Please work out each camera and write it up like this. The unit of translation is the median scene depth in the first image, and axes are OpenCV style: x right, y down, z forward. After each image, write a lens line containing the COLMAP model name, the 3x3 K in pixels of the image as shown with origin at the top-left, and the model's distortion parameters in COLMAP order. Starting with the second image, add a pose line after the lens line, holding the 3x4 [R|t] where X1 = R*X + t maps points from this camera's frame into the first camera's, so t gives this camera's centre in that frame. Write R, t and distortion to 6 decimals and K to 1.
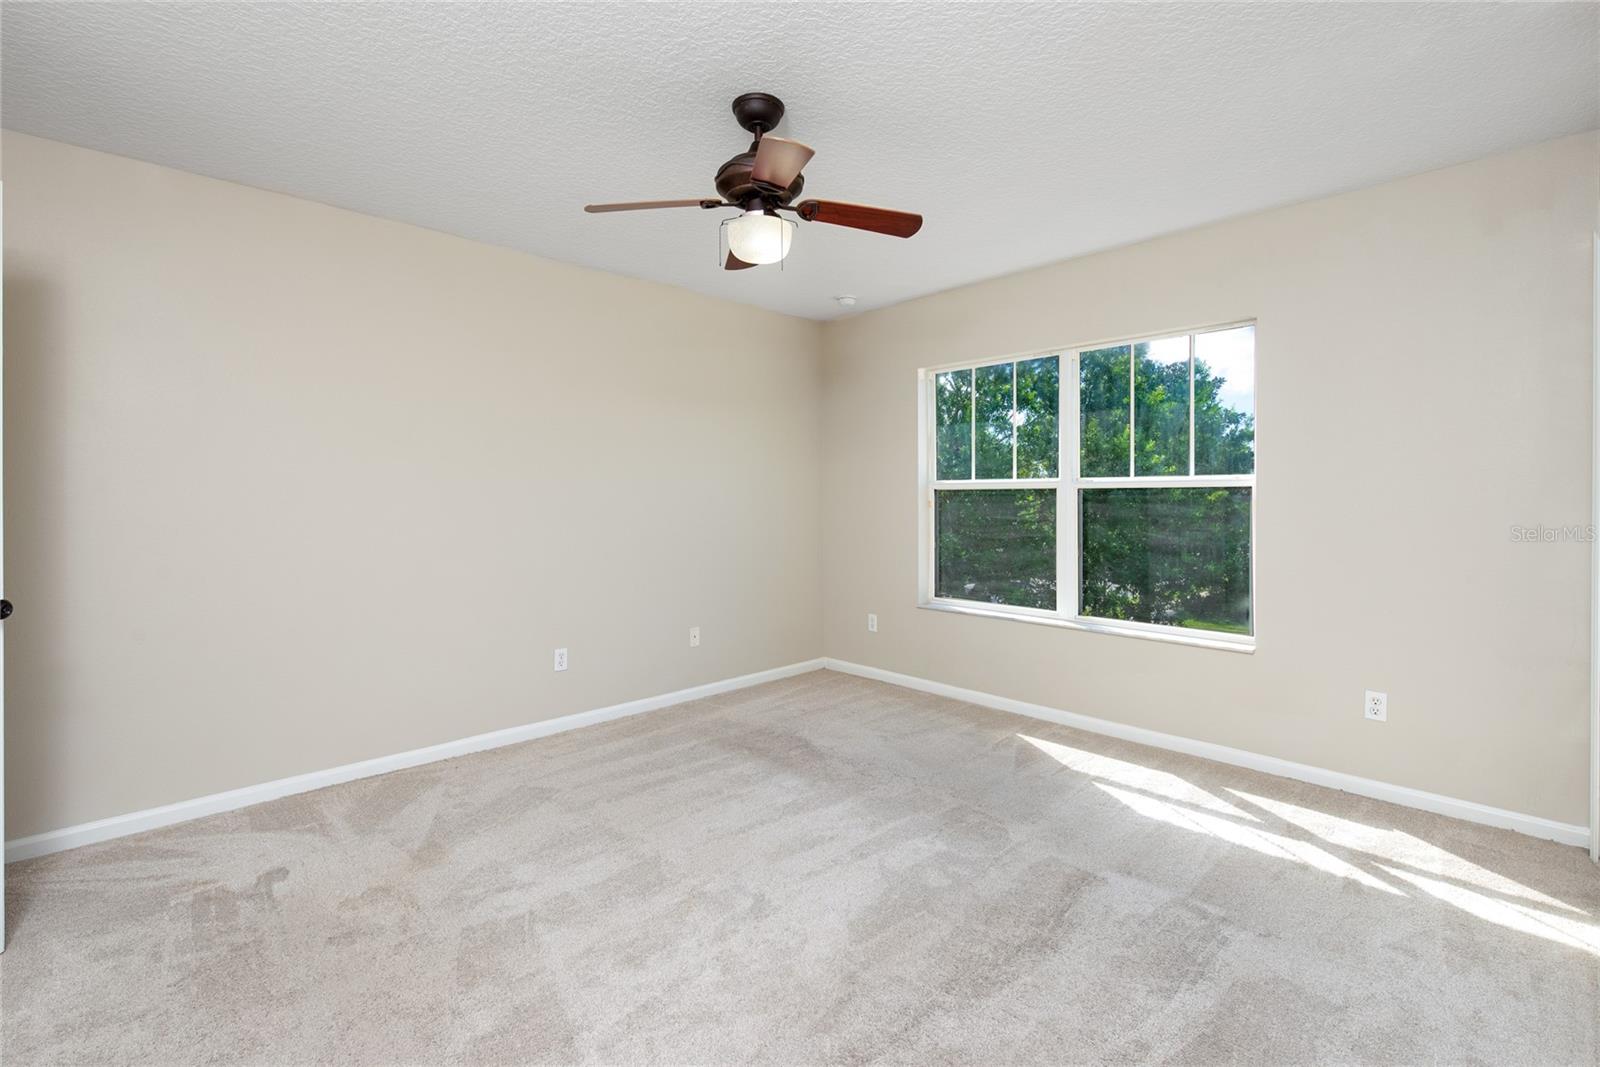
lens RADIAL K [[772.7, 0, 843.3], [0, 772.7, 517.9], [0, 0, 1]] dist [0.003298, 0.000046]
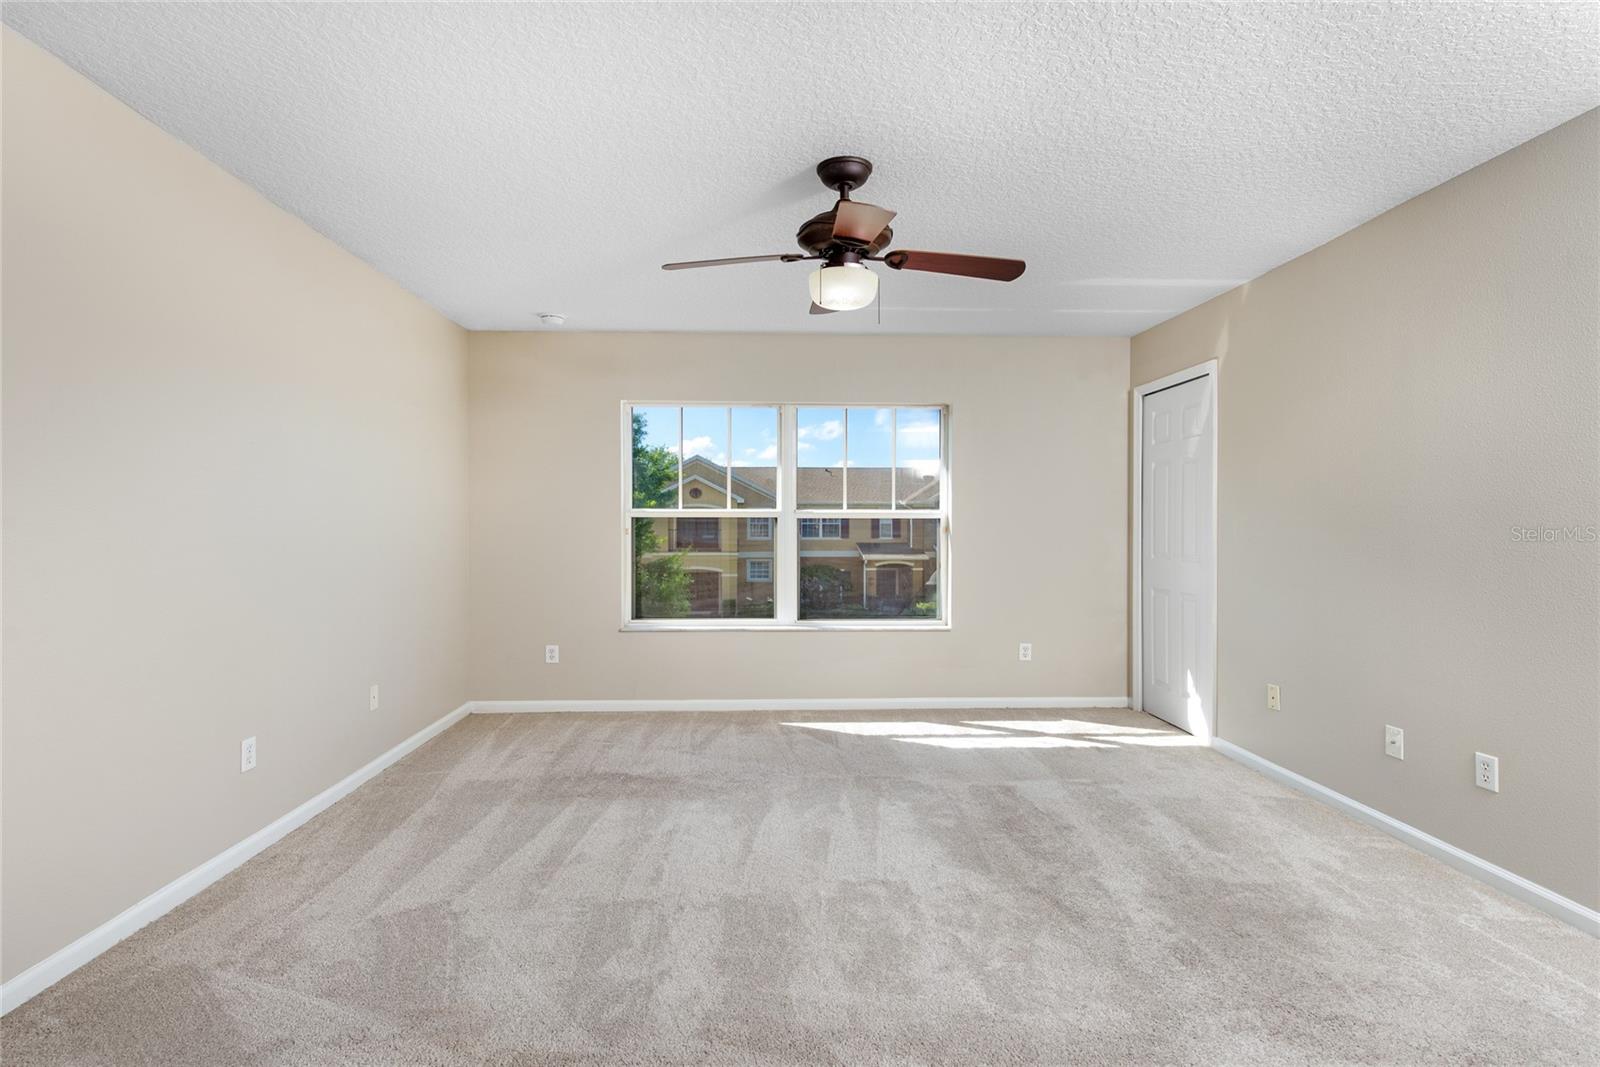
lens RADIAL K [[717.3, 0, 796.7], [0, 717.3, 534.1], [0, 0, 1]] dist [0.011025, -0.006702]
pose [[0.689602, -0.004697, 0.724173, -0.657607], [0.016060, 0.999832, -0.008808, -0.002758], [-0.724011, 0.017705, 0.689562, 0.250893]]
